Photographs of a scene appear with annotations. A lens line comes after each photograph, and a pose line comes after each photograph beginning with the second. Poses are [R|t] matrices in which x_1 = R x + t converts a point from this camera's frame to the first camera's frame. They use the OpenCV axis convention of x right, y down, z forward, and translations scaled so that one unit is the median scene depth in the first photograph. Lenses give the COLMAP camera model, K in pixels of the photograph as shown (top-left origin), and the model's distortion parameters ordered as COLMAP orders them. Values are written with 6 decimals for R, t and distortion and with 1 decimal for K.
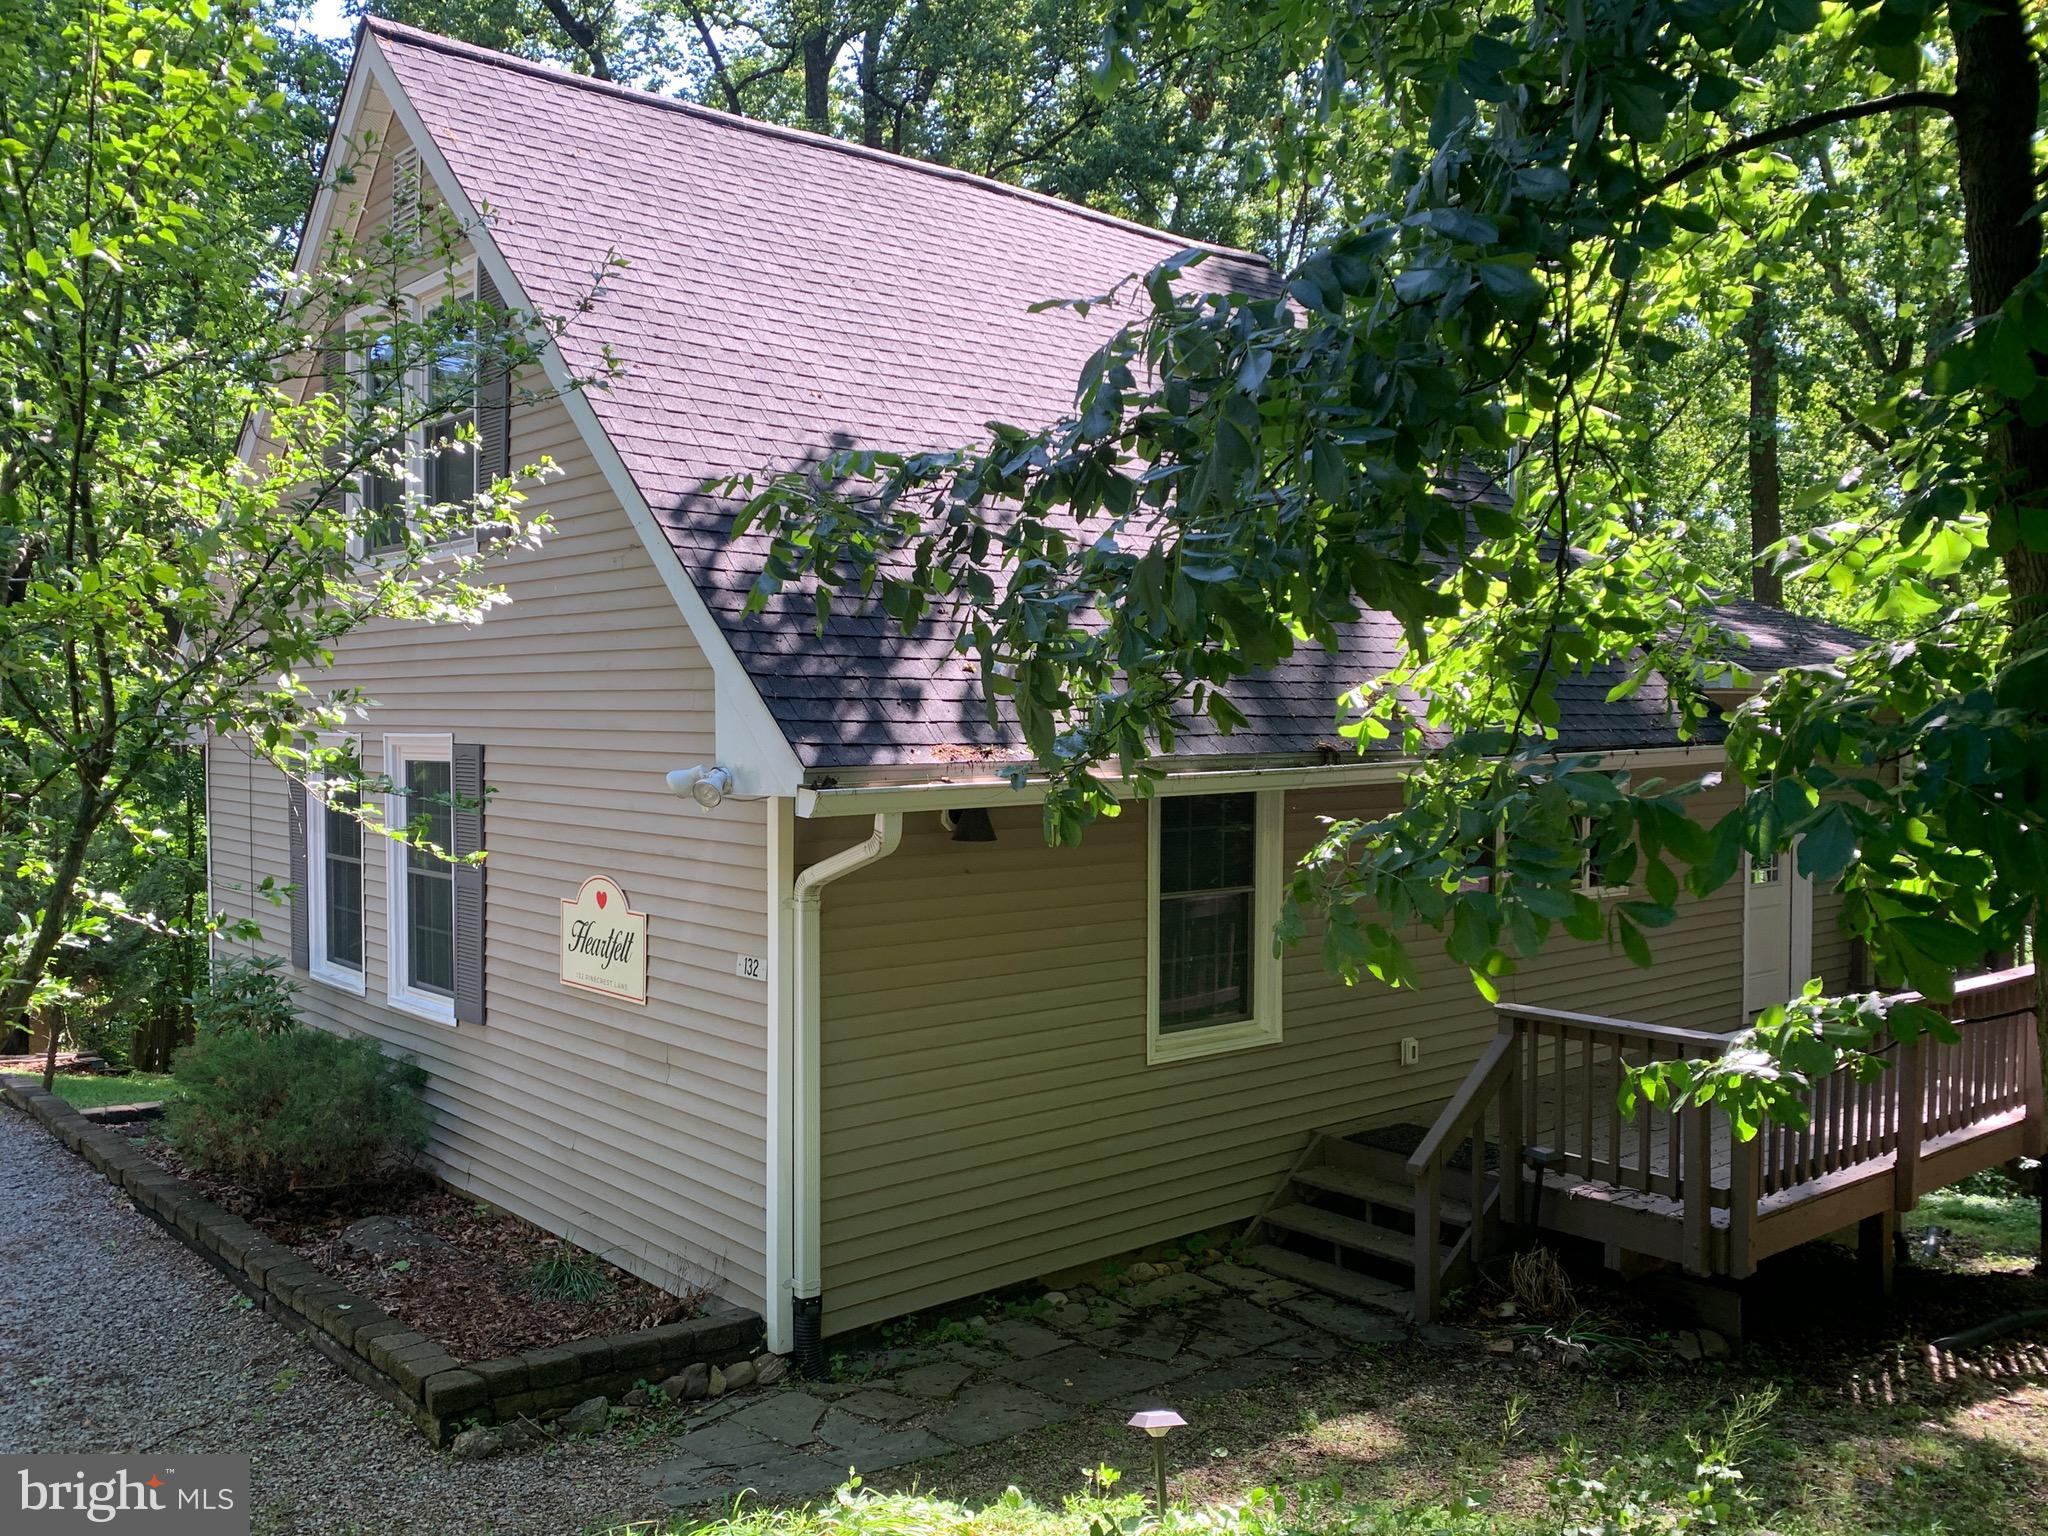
lens RADIAL K [[1736.4, 0, 1024.0], [0, 1736.4, 768.0], [0, 0, 1]] dist [0.010178, 0.002496]
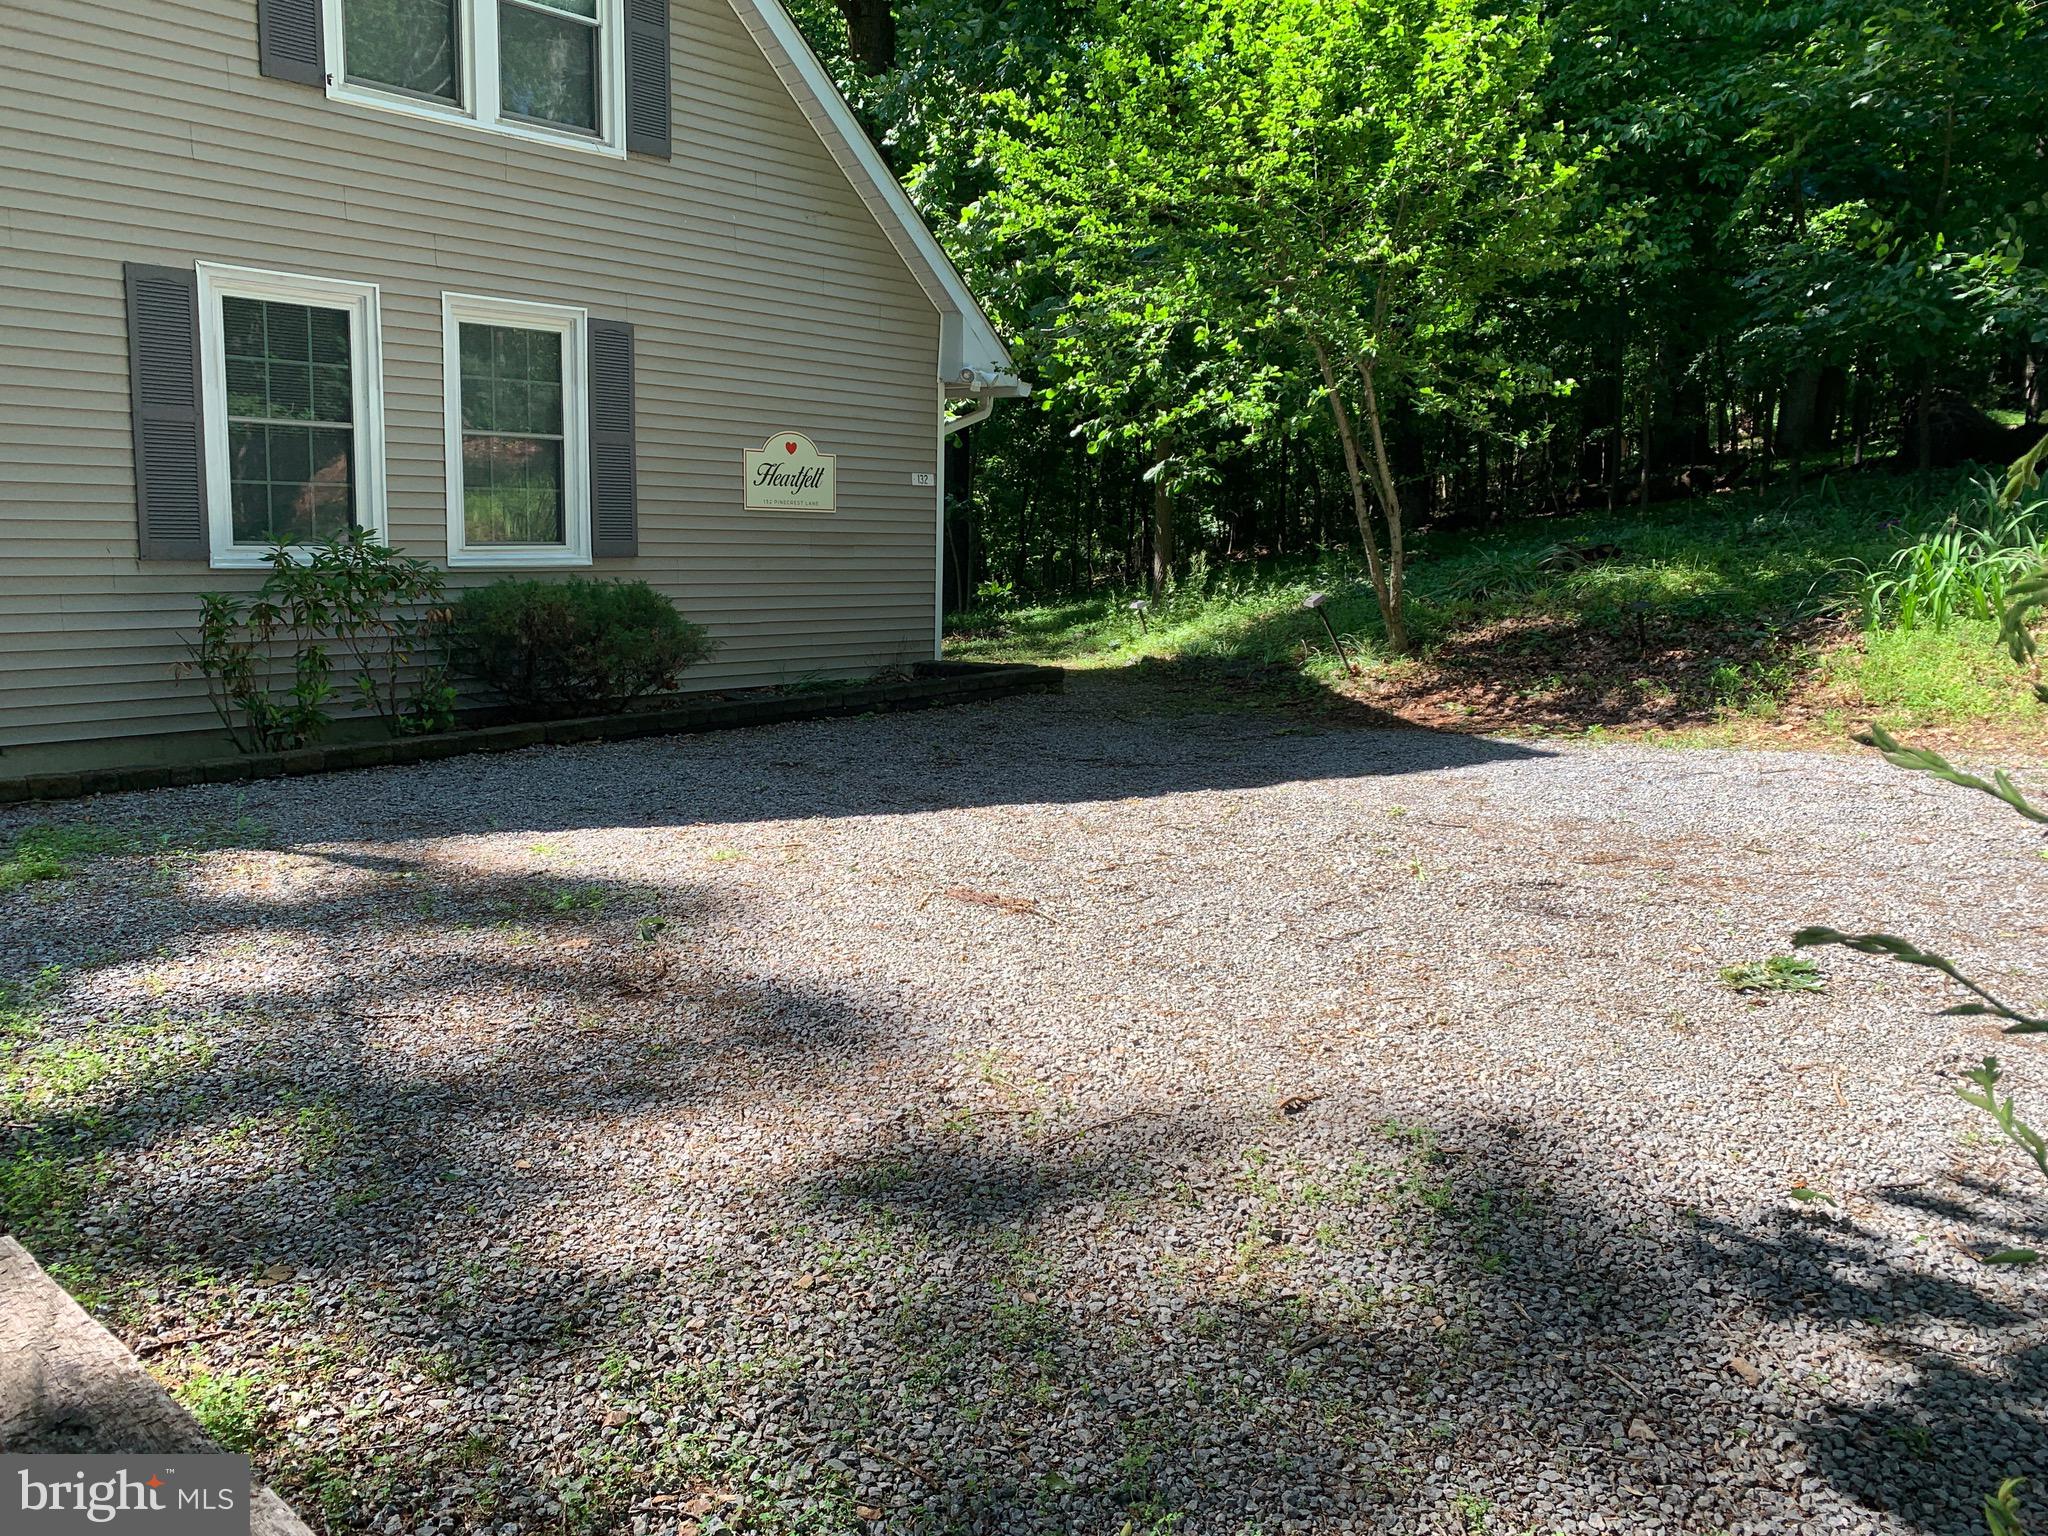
lens RADIAL K [[1551.1, 0, 955.6], [0, 1551.1, 727.7], [0, 0, 1]] dist [0.009161, 0.007400]
pose [[-0.086959, -0.121702, 0.988750, -1.643224], [0.019080, 0.992124, 0.123795, 0.156061], [-0.996029, 0.029630, -0.083952, 1.002906]]
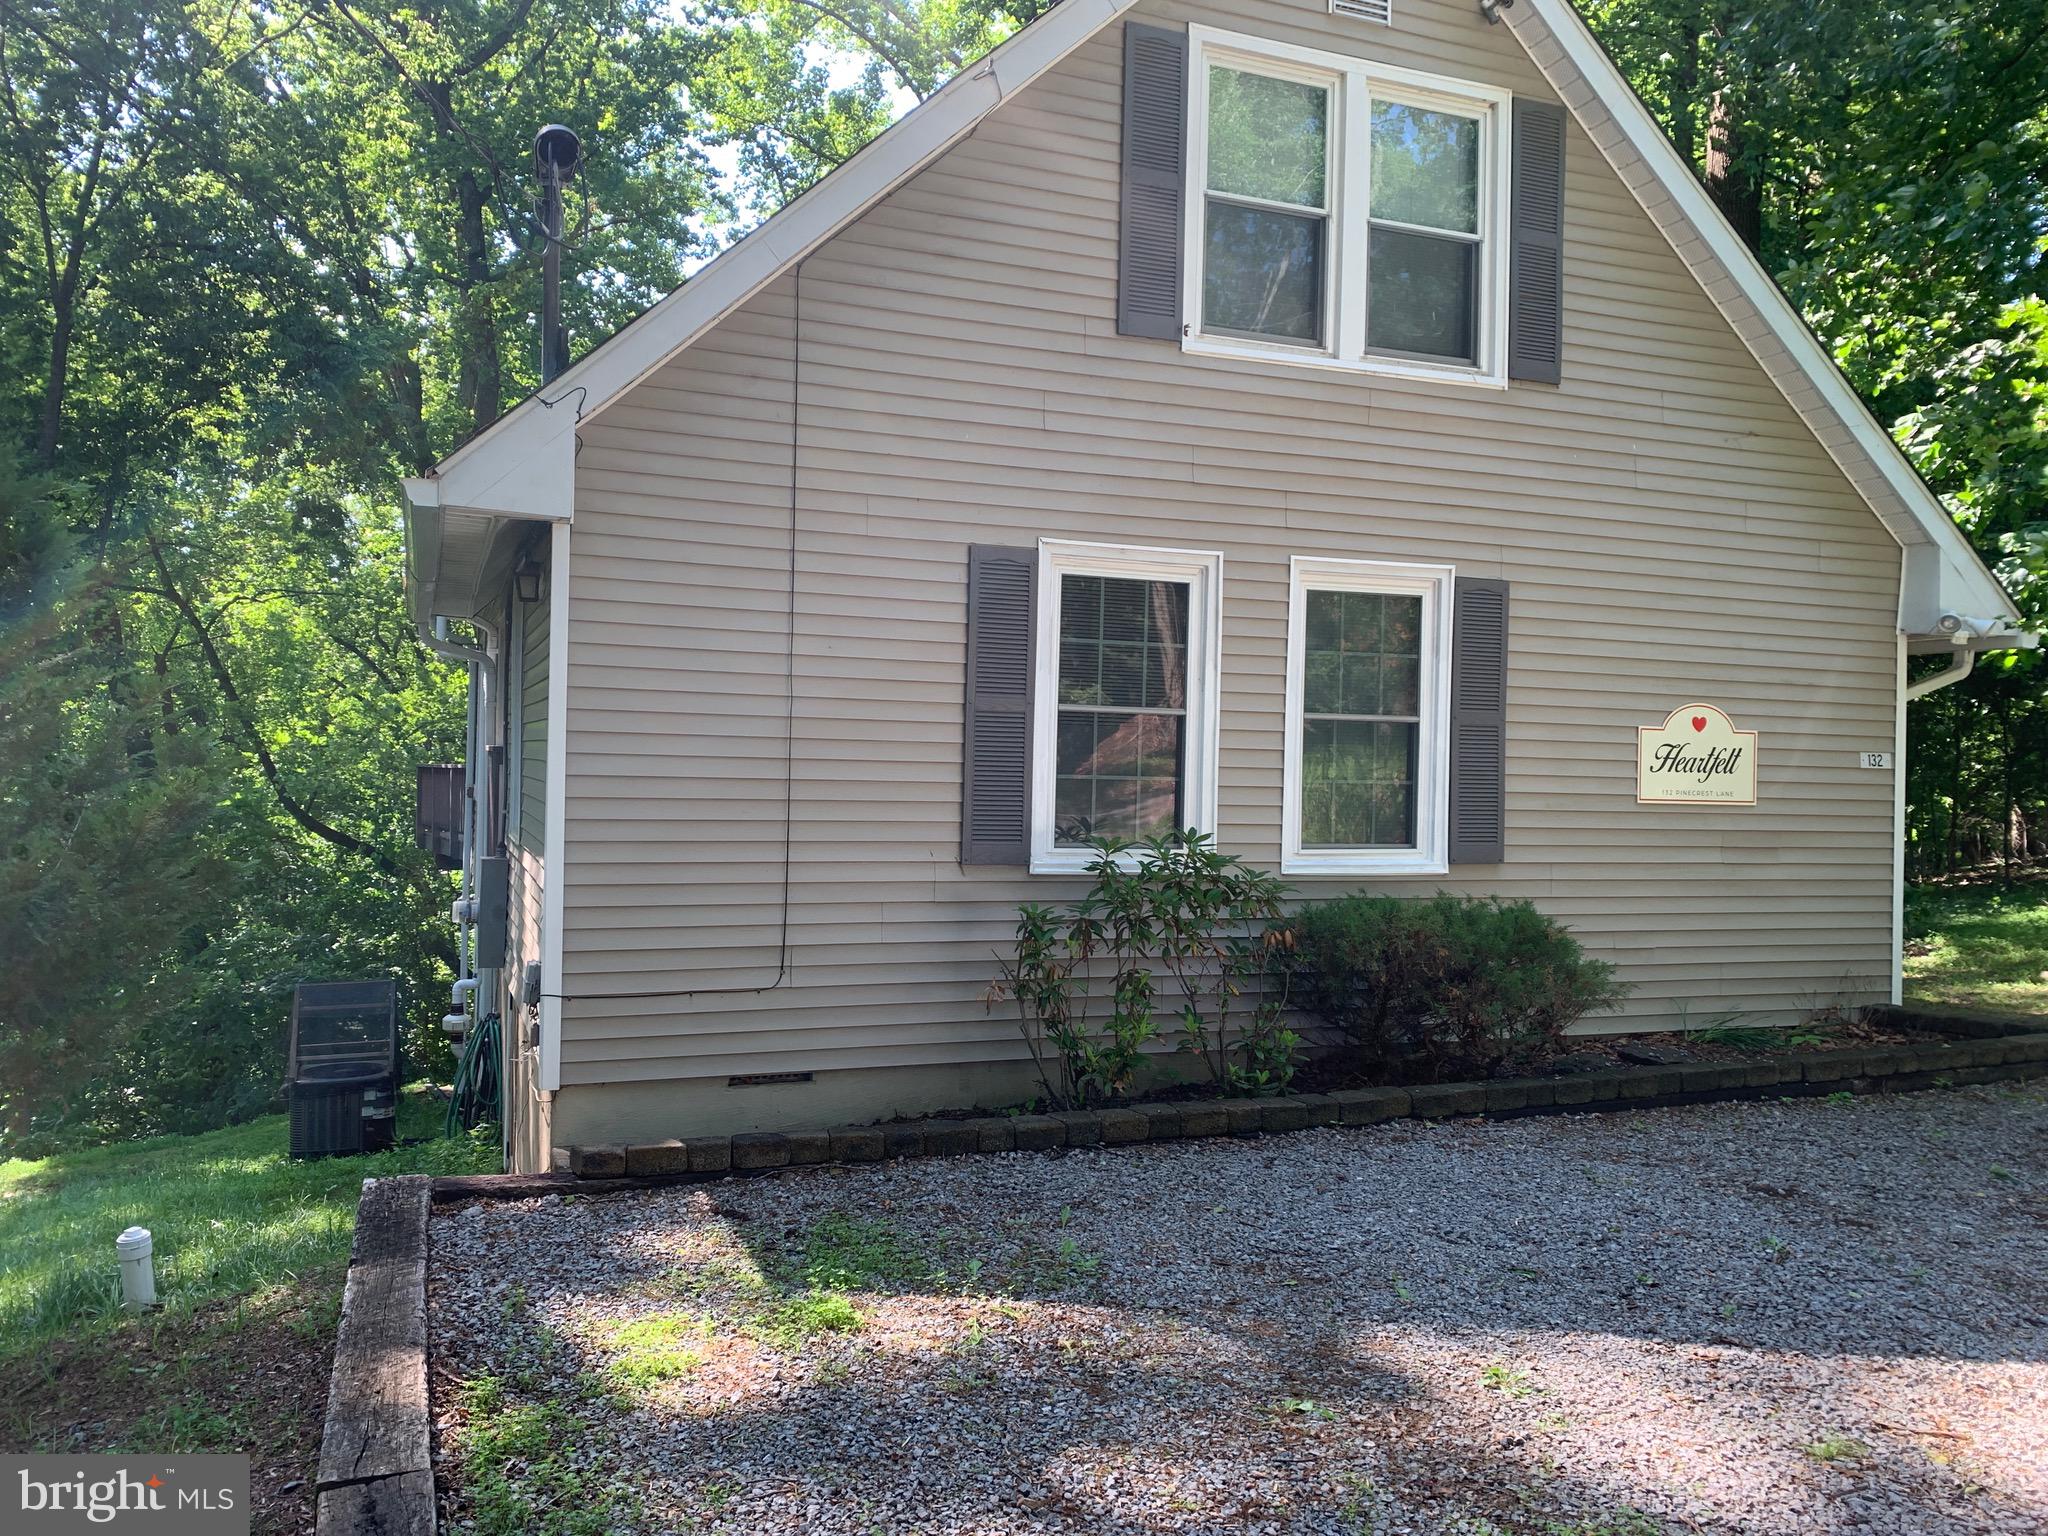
lens RADIAL K [[1536.4, 0, 1024.0], [0, 1536.4, 768.0], [0, 0, 1]] dist [0.118981, -0.293936]
pose [[0.339117, 0.010951, 0.940680, -1.423846], [0.007815, 0.999865, -0.014457, 0.120265], [-0.940712, 0.012254, 0.338986, 1.100539]]
